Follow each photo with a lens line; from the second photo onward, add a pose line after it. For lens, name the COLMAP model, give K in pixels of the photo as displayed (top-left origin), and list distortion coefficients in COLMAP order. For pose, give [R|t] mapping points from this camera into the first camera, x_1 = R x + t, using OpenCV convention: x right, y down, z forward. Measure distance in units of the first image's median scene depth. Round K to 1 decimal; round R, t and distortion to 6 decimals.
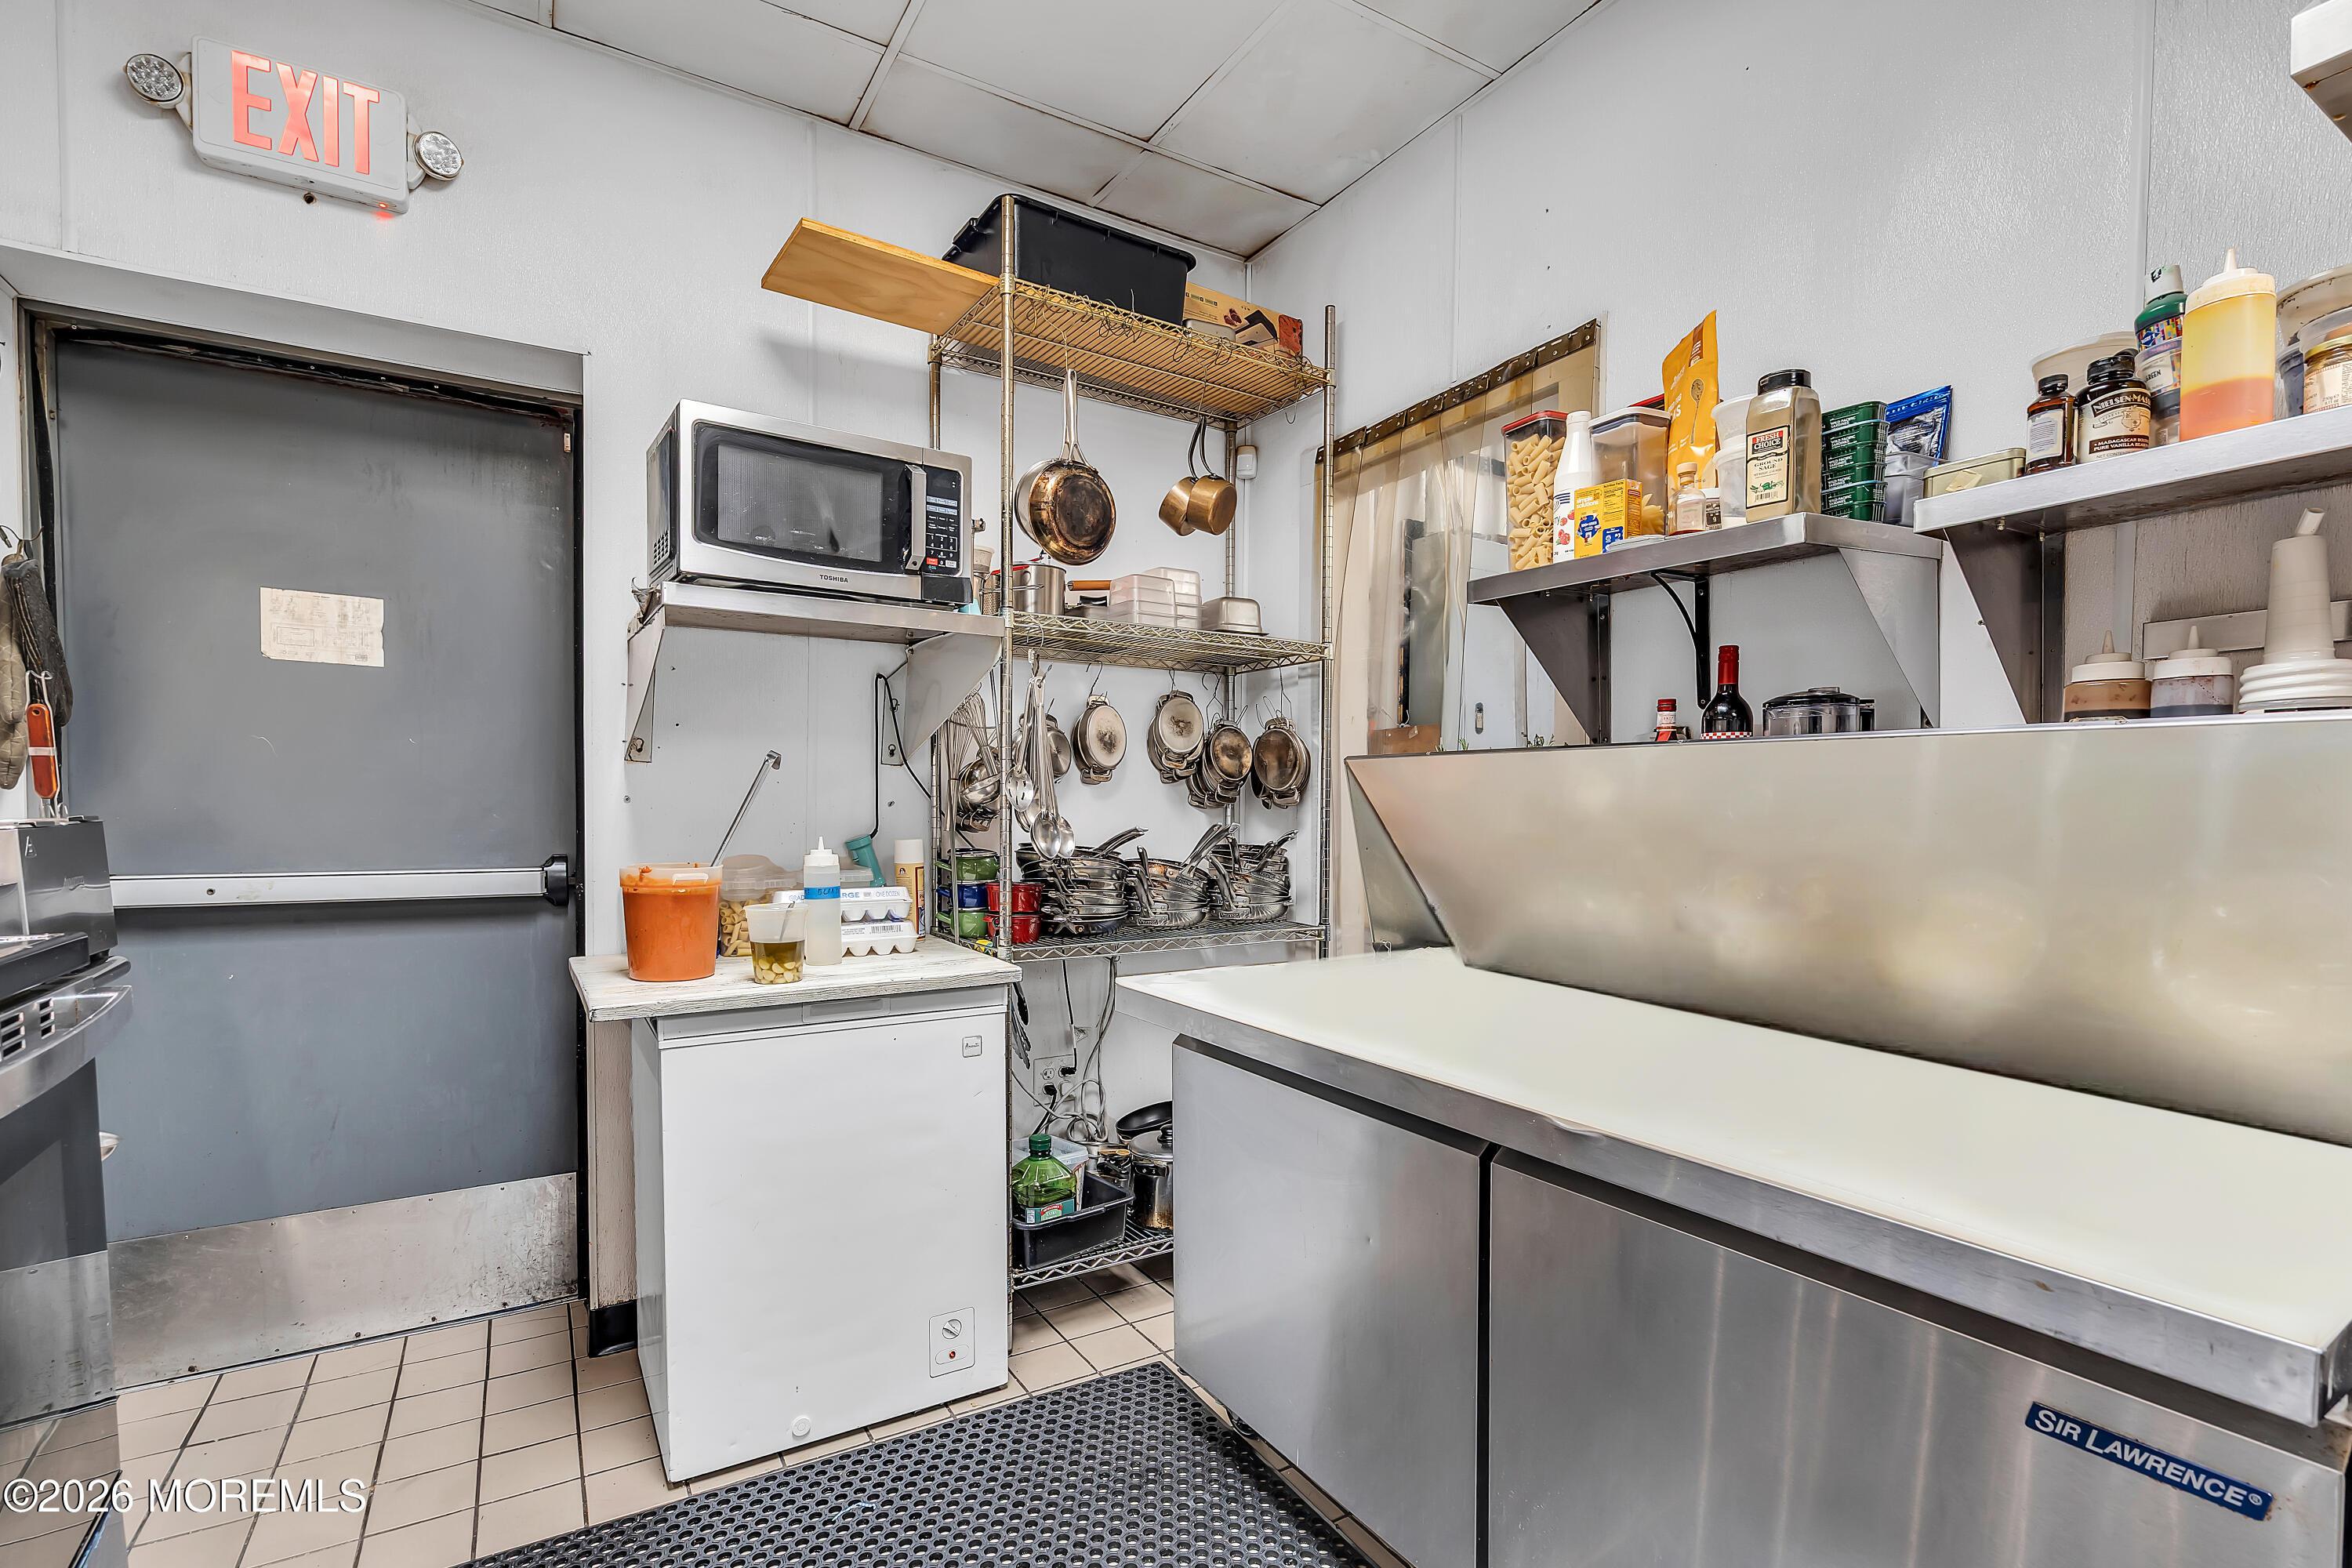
lens RADIAL K [[1092.1, 0, 1184.3], [0, 1092.1, 845.7], [0, 0, 1]] dist [-0.000416, 0.000049]
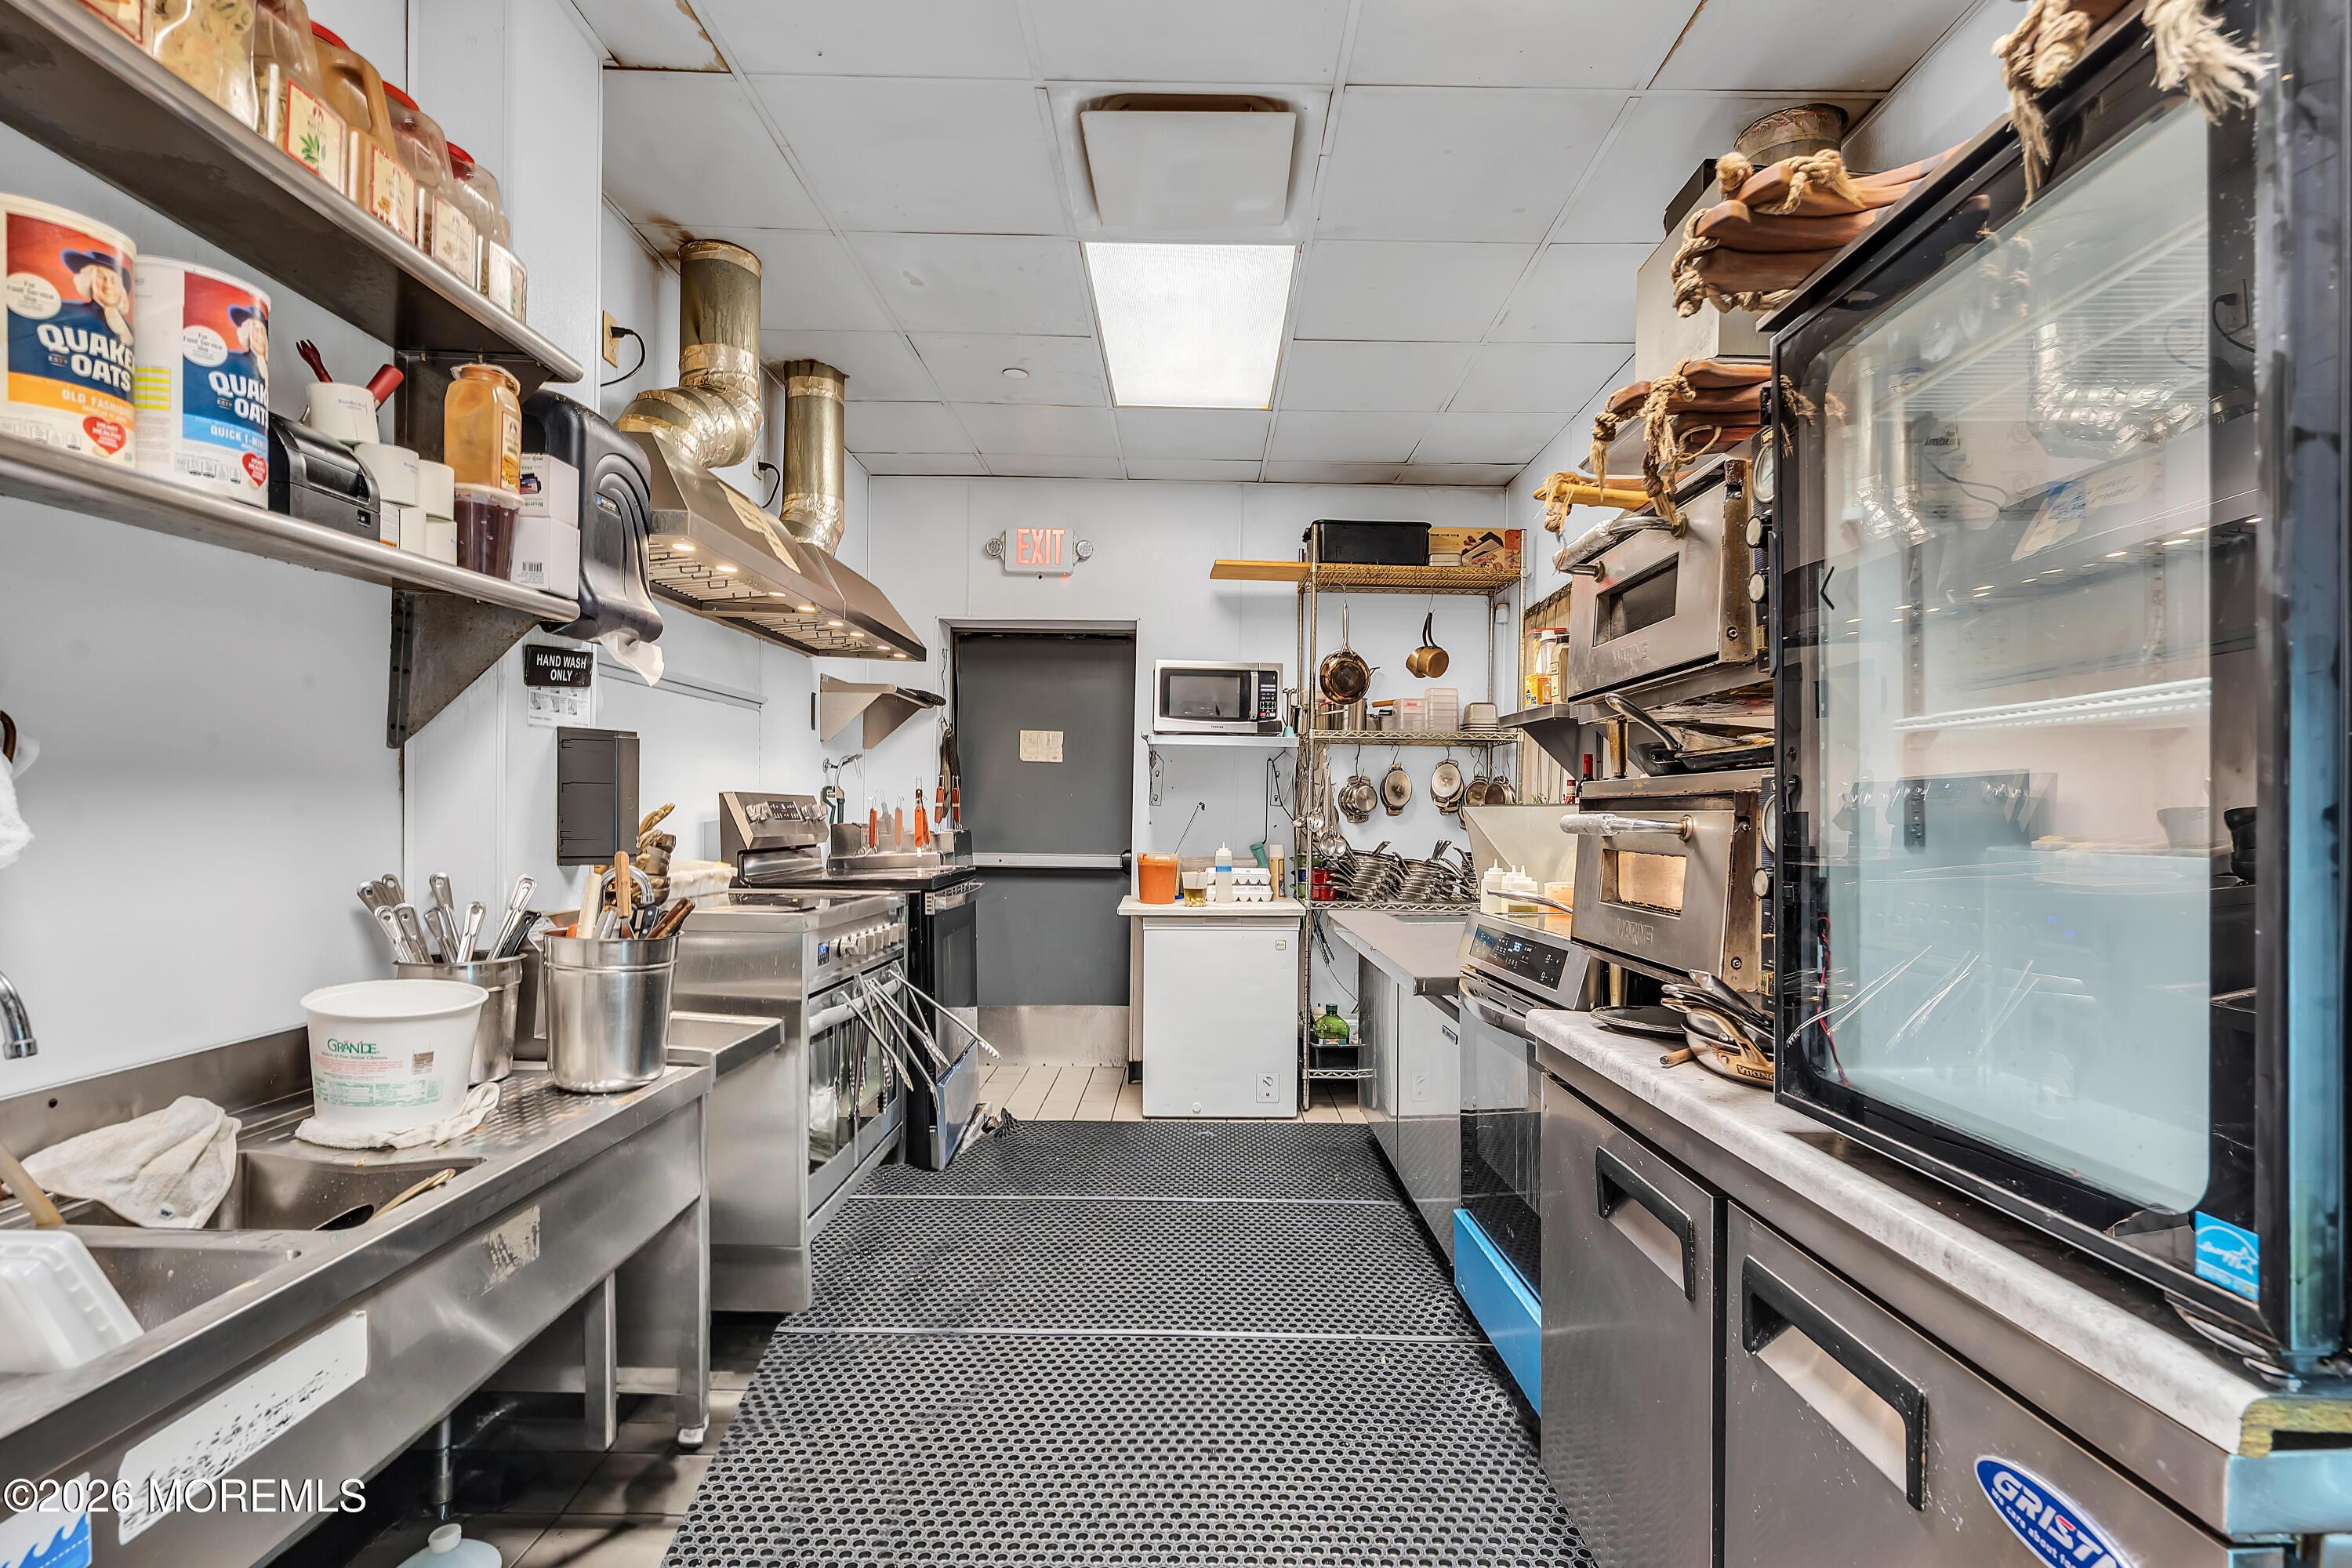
lens RADIAL K [[1092.1, 0, 1184.3], [0, 1092.1, 845.7], [0, 0, 1]] dist [-0.000416, 0.000049]
pose [[0.848959, 0.021011, -0.528041, 0.697492], [-0.028201, 0.999587, -0.005566, 0.012151], [0.527705, 0.019617, 0.849201, -0.804364]]
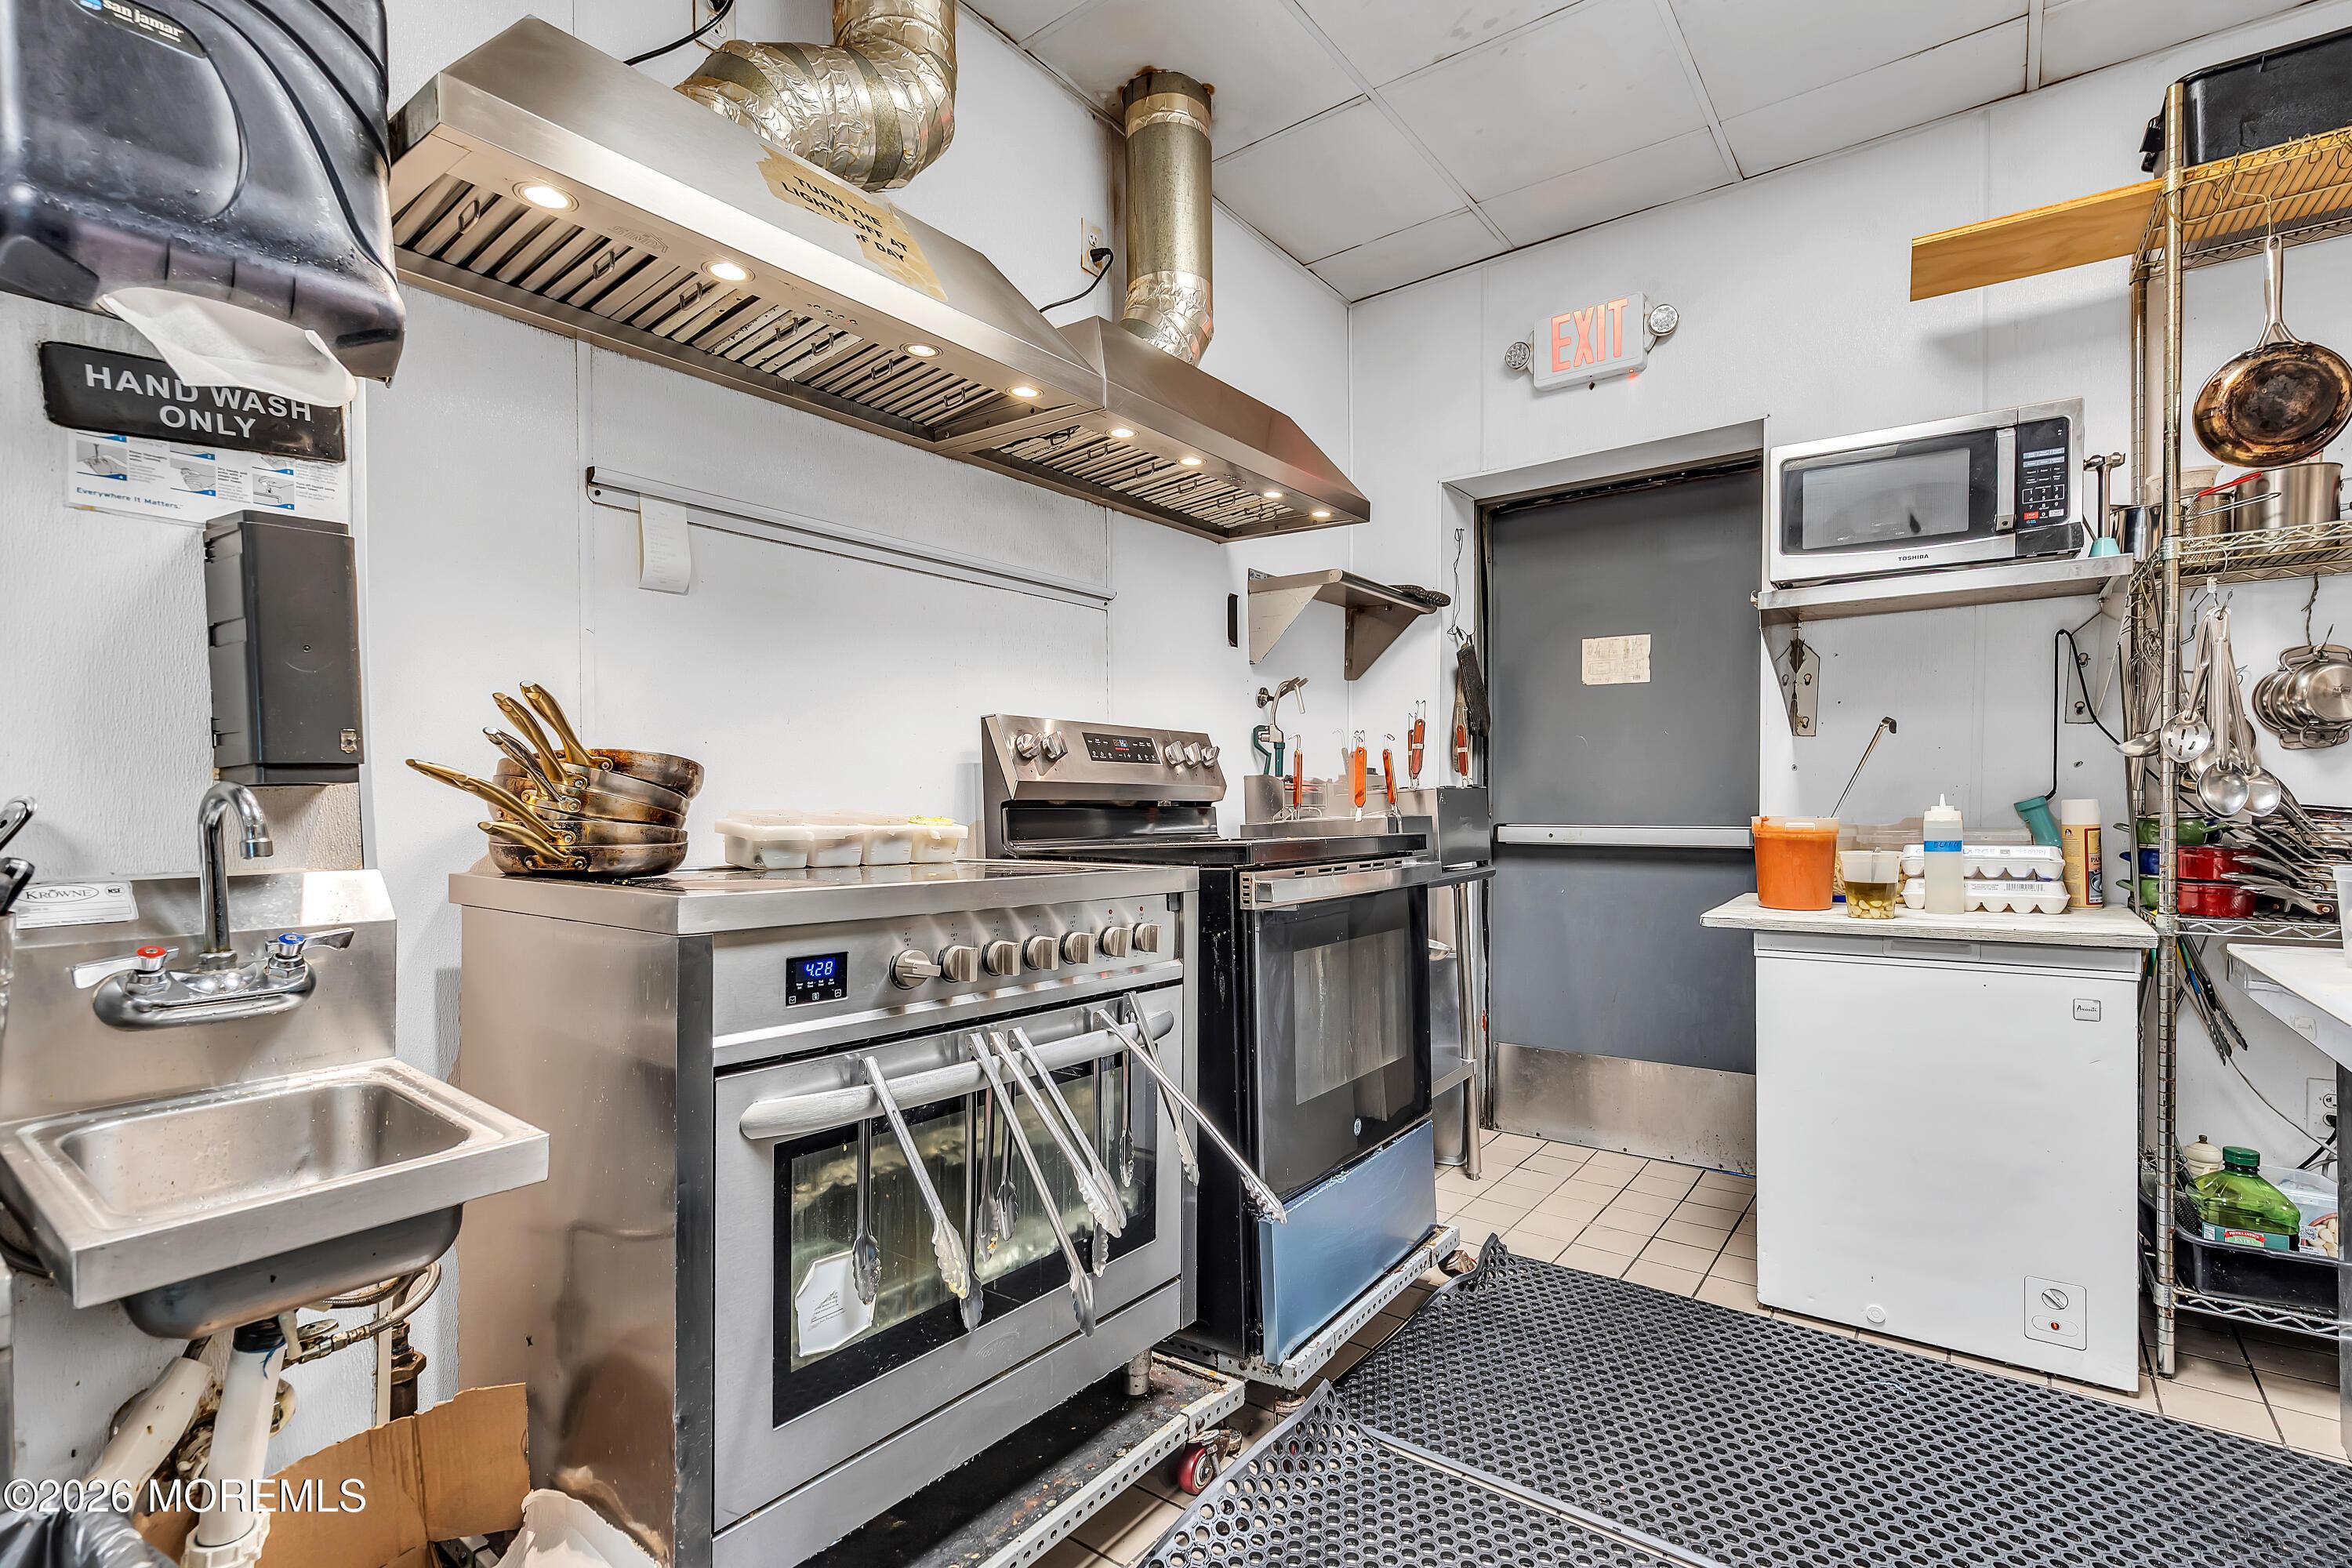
lens RADIAL K [[1073.8, 0, 1185.8], [0, 1073.8, 819.6], [0, 0, 1]] dist [-0.001172, 0.000294]
pose [[0.371122, 0.005341, -0.928569, 0.362386], [-0.028468, 0.999579, -0.005628, 0.043406], [0.928148, 0.028523, 0.371118, -0.076446]]
